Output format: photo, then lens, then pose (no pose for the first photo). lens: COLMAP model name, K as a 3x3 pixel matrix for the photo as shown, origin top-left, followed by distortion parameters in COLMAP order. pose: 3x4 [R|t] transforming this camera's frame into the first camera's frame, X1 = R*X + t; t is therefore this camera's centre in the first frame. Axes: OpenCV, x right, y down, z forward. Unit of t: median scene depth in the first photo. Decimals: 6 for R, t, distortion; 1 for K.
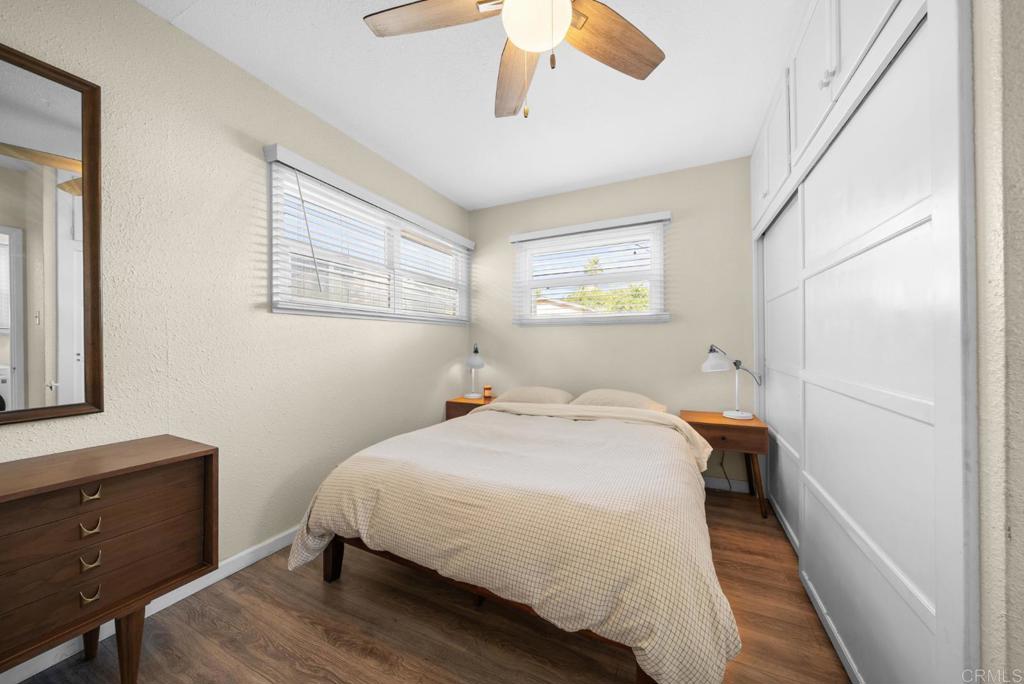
lens RADIAL K [[351.8, 0, 510.4], [0, 351.8, 343.1], [0, 0, 1]] dist [-0.000473, 0.000009]
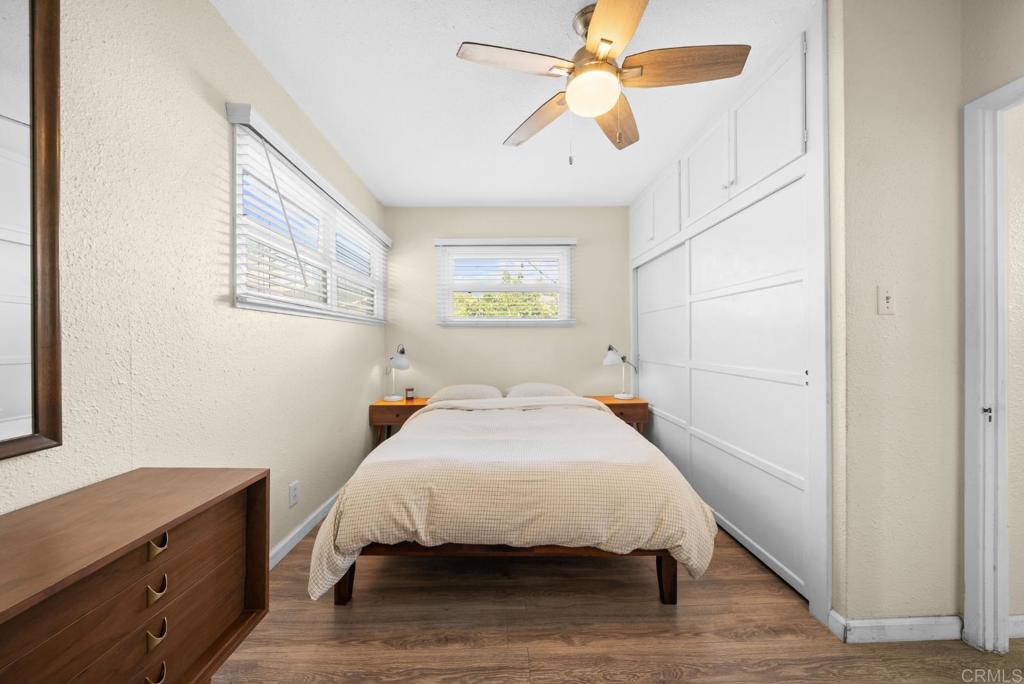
lens RADIAL K [[349.7, 0, 507.1], [0, 349.7, 342.0], [0, 0, 1]] dist [-0.000369, 0.000107]
pose [[0.893795, -0.000422, 0.448475, -0.483498], [0.001459, 0.999997, -0.001965, -0.003984], [-0.448473, 0.002410, 0.893793, -0.009196]]
